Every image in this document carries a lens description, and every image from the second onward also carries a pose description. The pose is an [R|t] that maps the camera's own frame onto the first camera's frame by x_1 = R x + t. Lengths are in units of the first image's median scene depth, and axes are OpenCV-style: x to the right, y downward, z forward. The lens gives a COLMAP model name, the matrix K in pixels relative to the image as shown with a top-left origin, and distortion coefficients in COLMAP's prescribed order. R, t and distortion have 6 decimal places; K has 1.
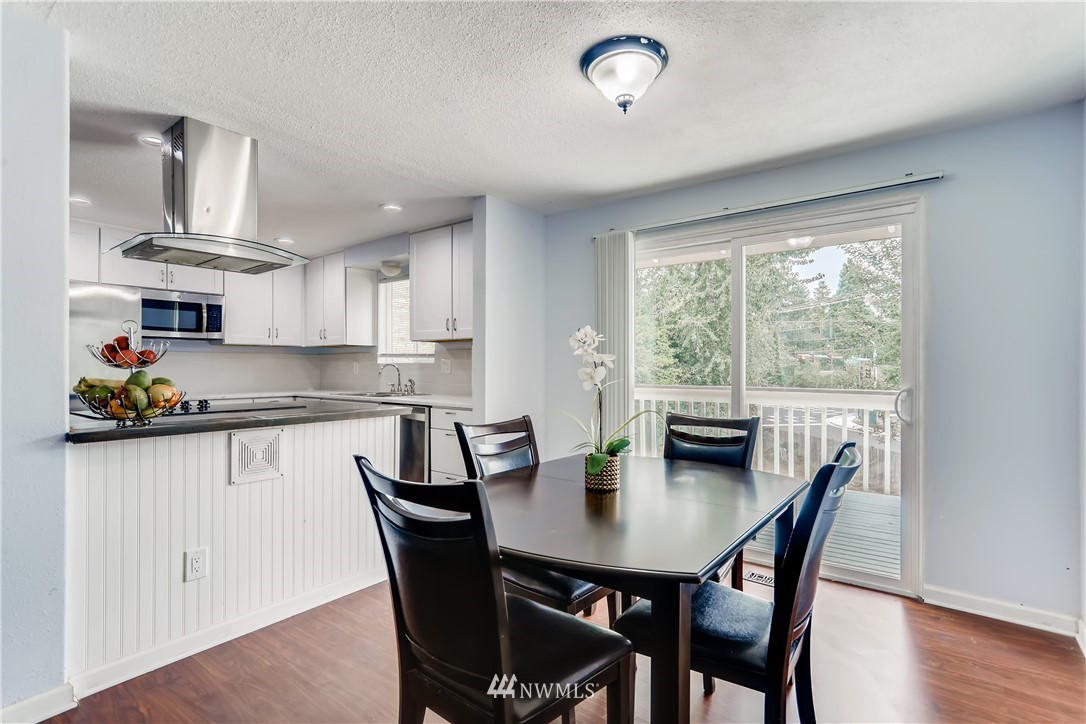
lens RADIAL K [[528.4, 0, 543.0], [0, 528.4, 362.0], [0, 0, 1]] dist [-0.000396, 0.000012]
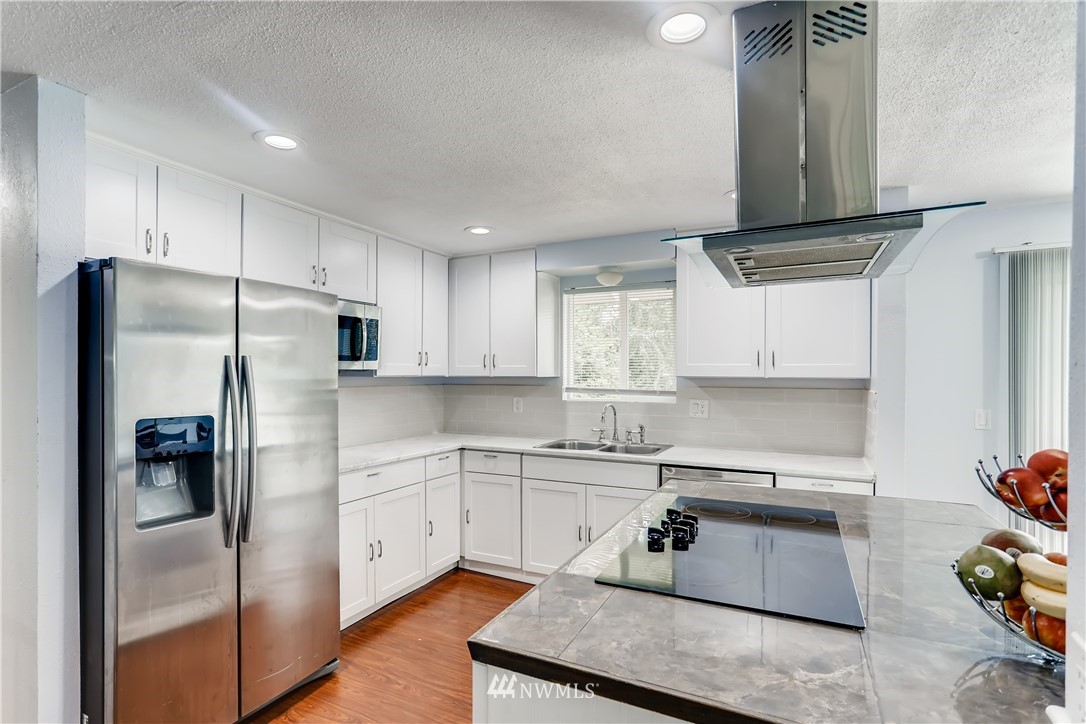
lens RADIAL K [[524.2, 0, 546.0], [0, 524.2, 372.9], [0, 0, 1]] dist [0.000363, 0.000311]
pose [[0.979424, 0.003677, 0.201779, -0.537227], [-0.005892, 0.999929, 0.010378, -0.048651], [-0.201727, -0.011353, 0.979376, 0.296437]]
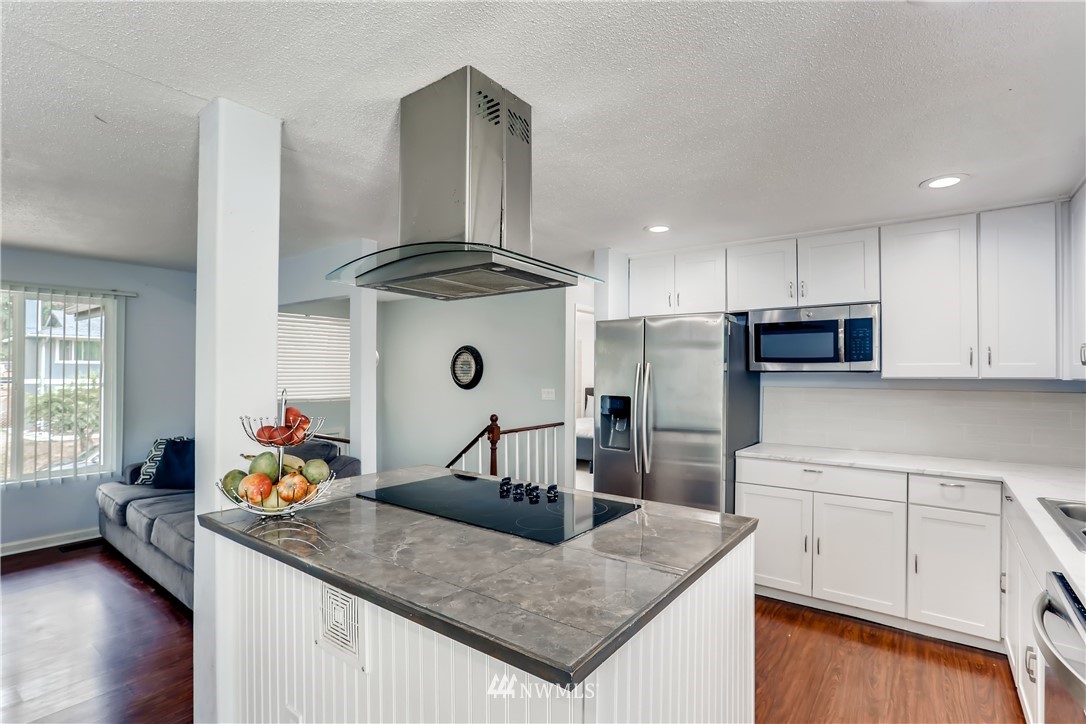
lens RADIAL K [[524.2, 0, 546.0], [0, 524.2, 372.9], [0, 0, 1]] dist [0.000363, 0.000311]
pose [[0.019026, 0.002383, -0.999816, 0.017898], [0.009268, 0.999954, 0.002559, -0.046591], [0.999776, -0.009315, 0.019003, 0.598073]]
